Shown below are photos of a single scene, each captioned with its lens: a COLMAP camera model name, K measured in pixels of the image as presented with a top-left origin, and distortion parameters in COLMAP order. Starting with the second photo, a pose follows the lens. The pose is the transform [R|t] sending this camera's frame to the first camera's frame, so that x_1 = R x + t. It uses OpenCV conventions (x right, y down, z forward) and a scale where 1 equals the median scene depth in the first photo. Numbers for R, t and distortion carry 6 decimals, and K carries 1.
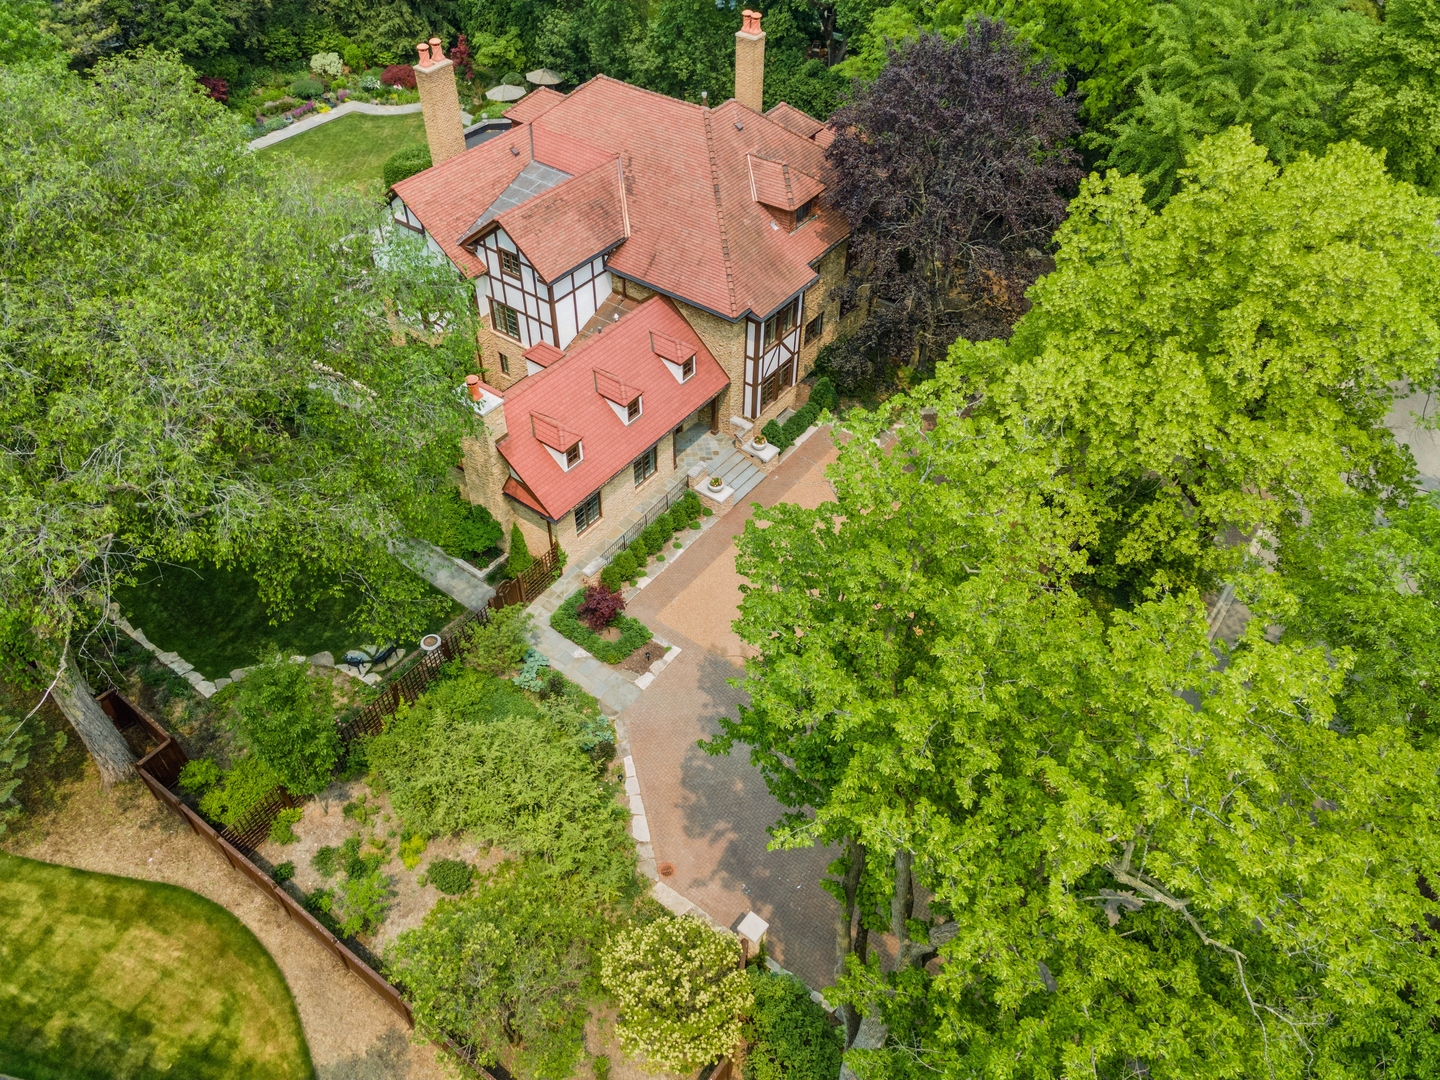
lens RADIAL K [[1044.7, 0, 710.6], [0, 1044.7, 543.5], [0, 0, 1]] dist [0.041595, 0.000031]
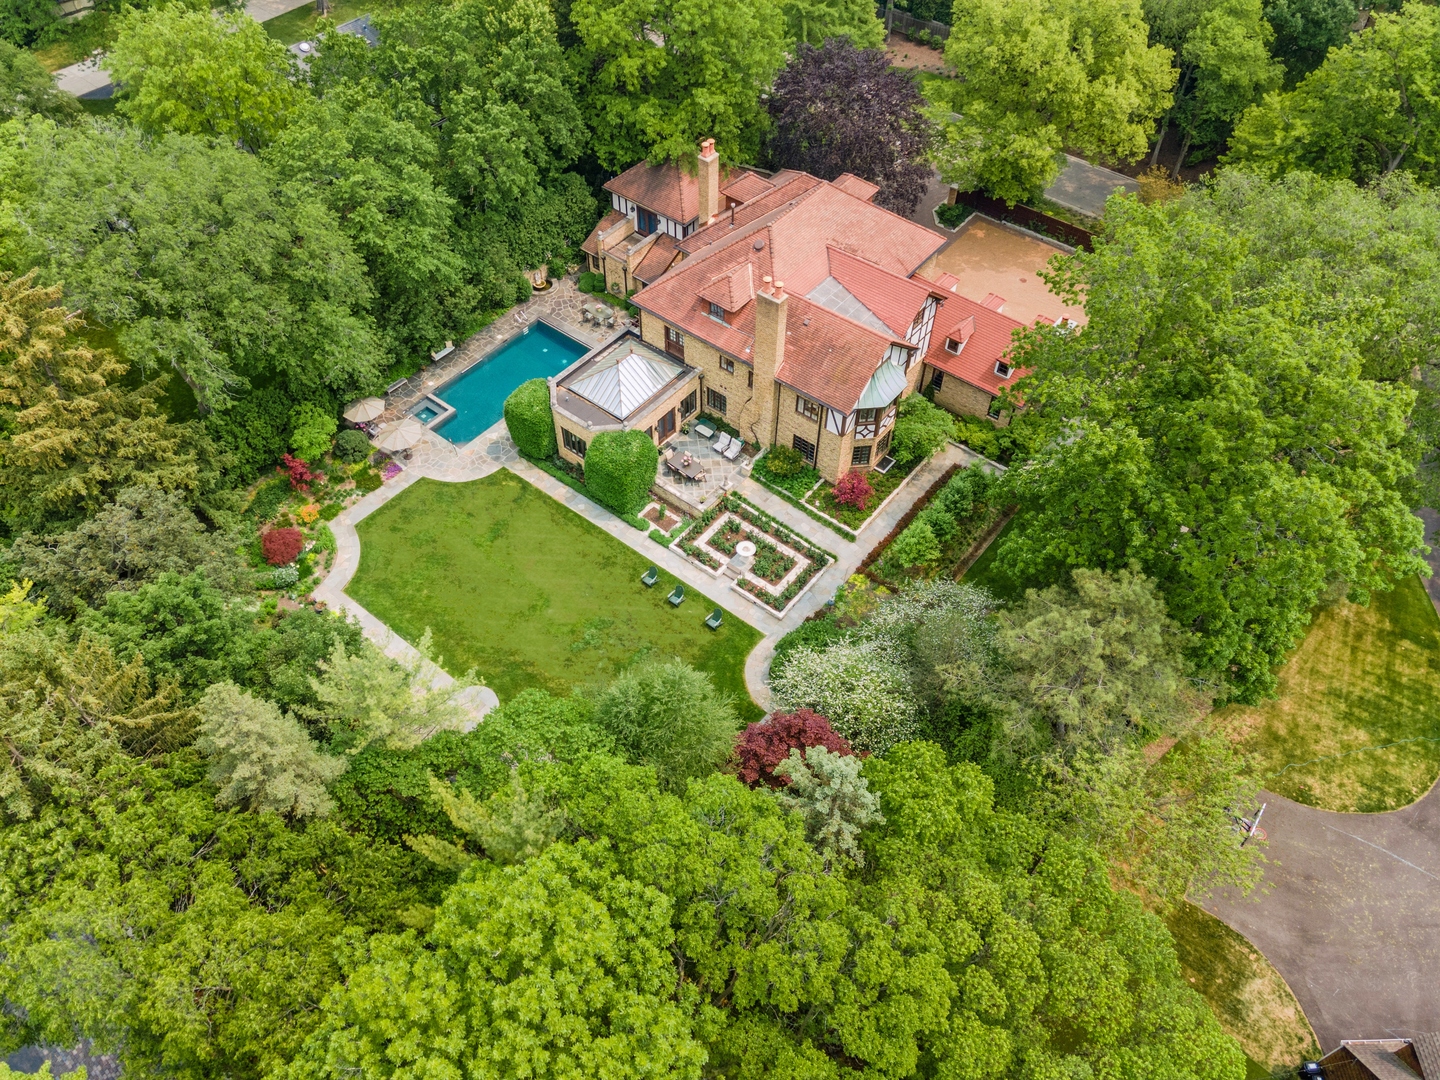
lens RADIAL K [[1054.2, 0, 703.6], [0, 1054.2, 537.0], [0, 0, 1]] dist [0.036646, 0.004774]
pose [[0.041587, -0.769658, 0.637101, -1.393105], [0.705859, 0.473926, 0.526458, -1.124745], [-0.707131, 0.427809, 0.562979, 0.516494]]
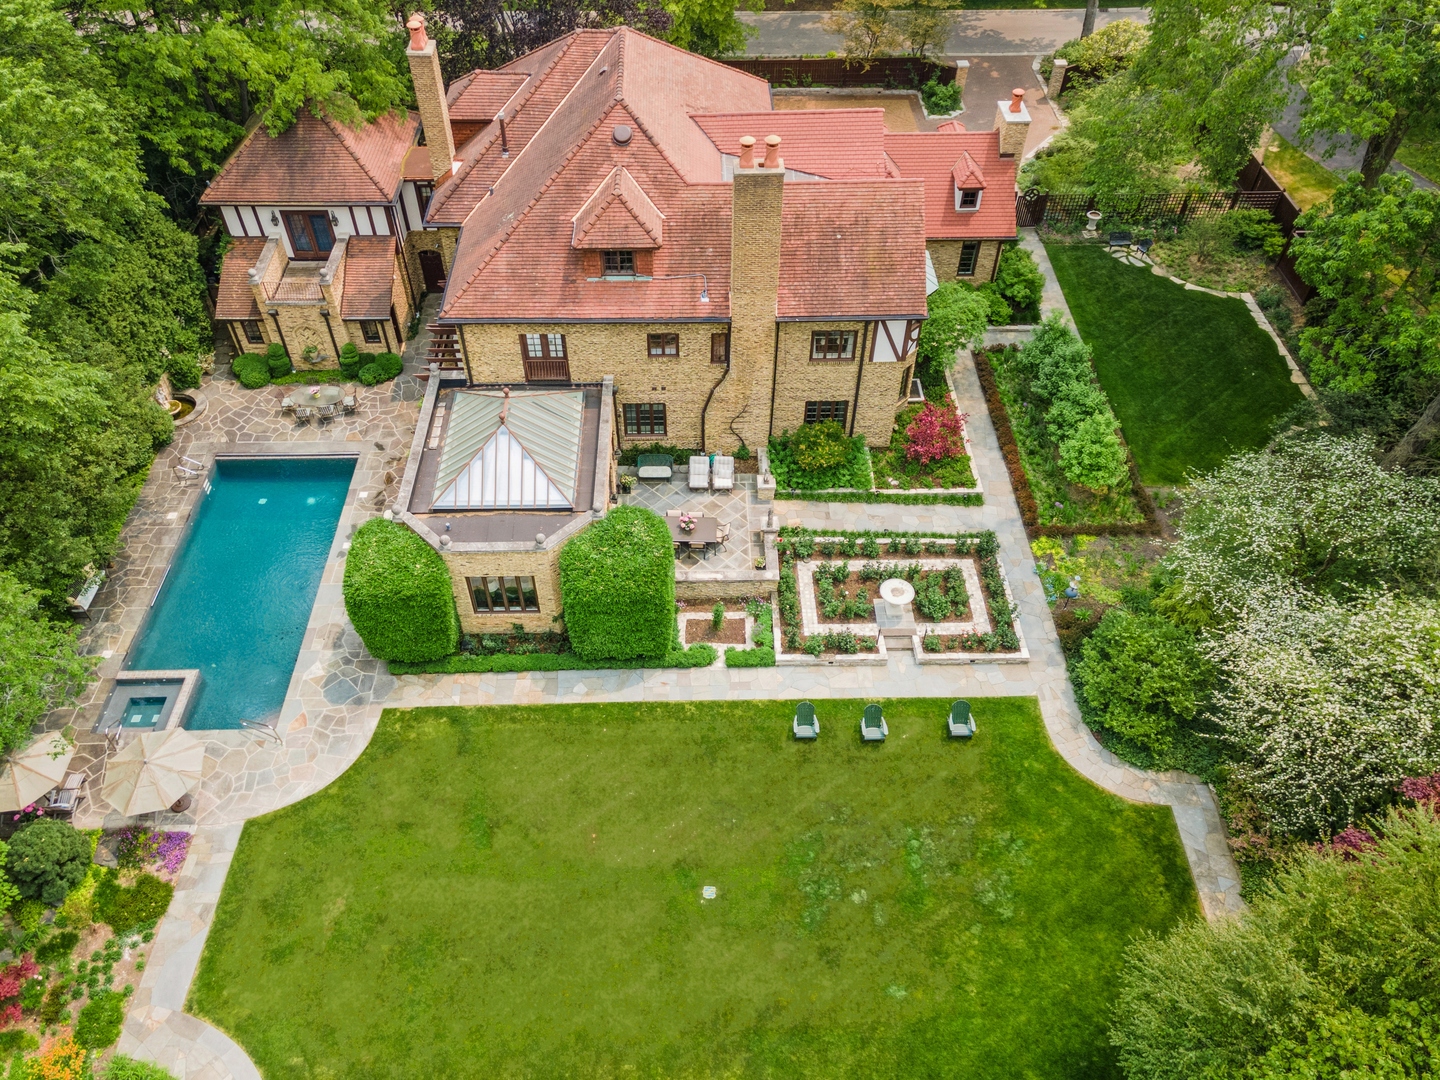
lens RADIAL K [[1054.2, 0, 703.6], [0, 1054.2, 537.0], [0, 0, 1]] dist [0.036646, 0.004774]
pose [[-0.611408, -0.583147, 0.534903, -0.821679], [0.555368, 0.165301, 0.815010, -1.091544], [-0.563691, 0.795371, 0.222795, 1.149910]]
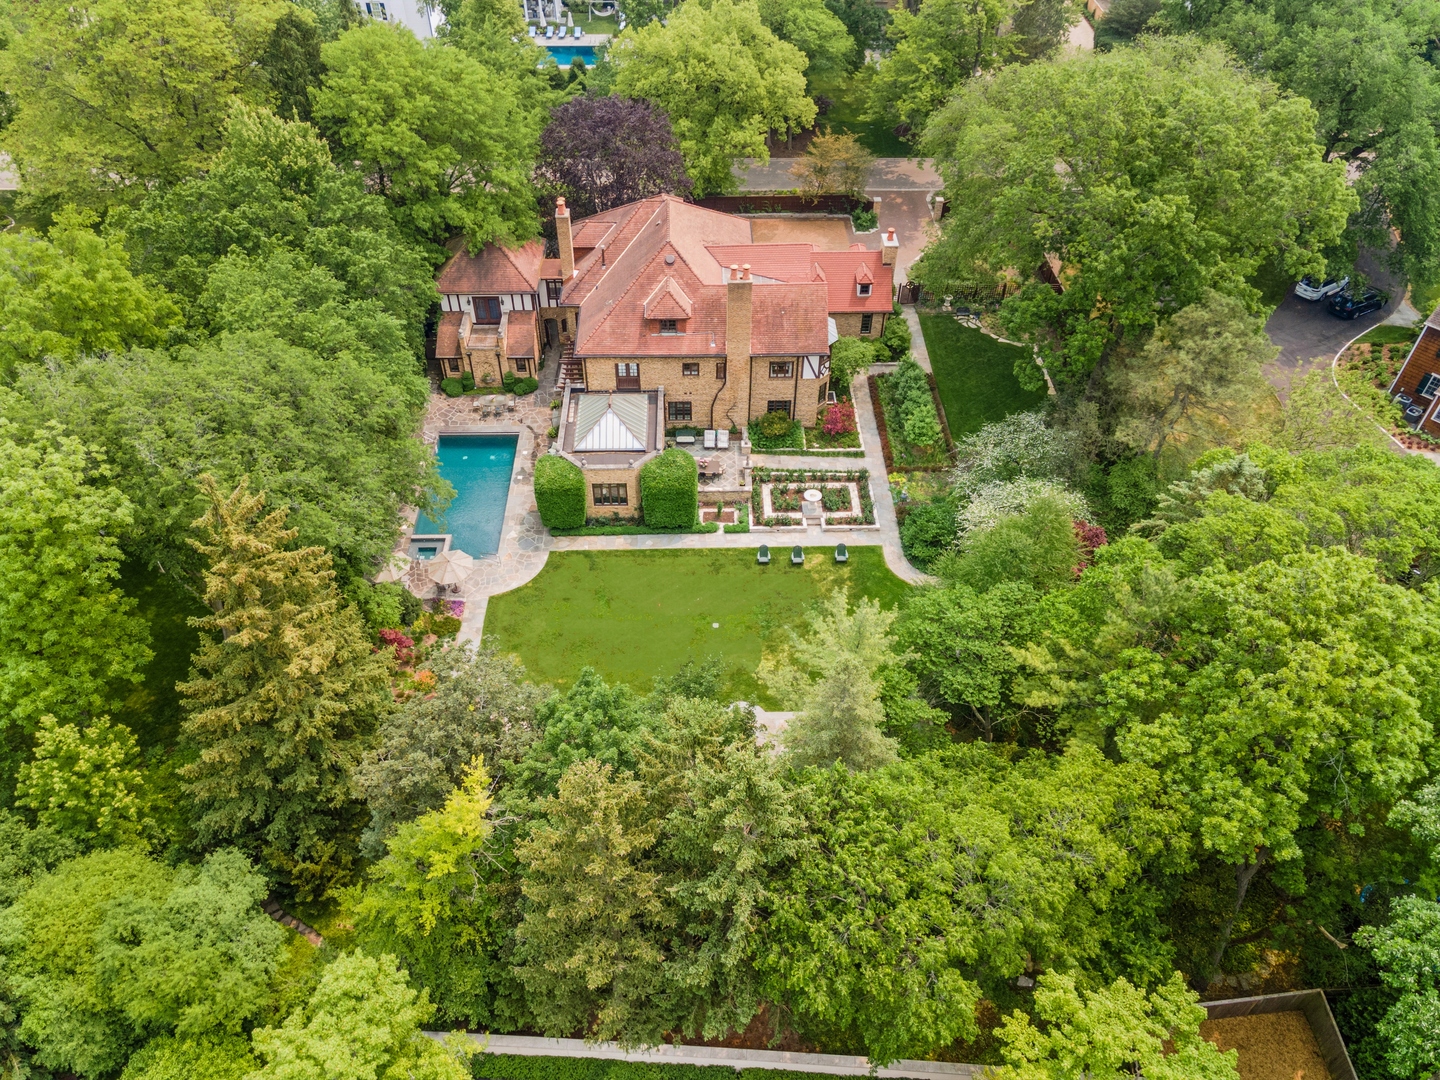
lens RADIAL K [[1044.7, 0, 710.6], [0, 1044.7, 543.5], [0, 0, 1]] dist [0.041595, 0.000031]
pose [[-0.612427, -0.558233, 0.559740, -1.323673], [0.553995, 0.202036, 0.807633, -1.668357], [-0.563935, 0.804710, 0.185526, 1.135625]]
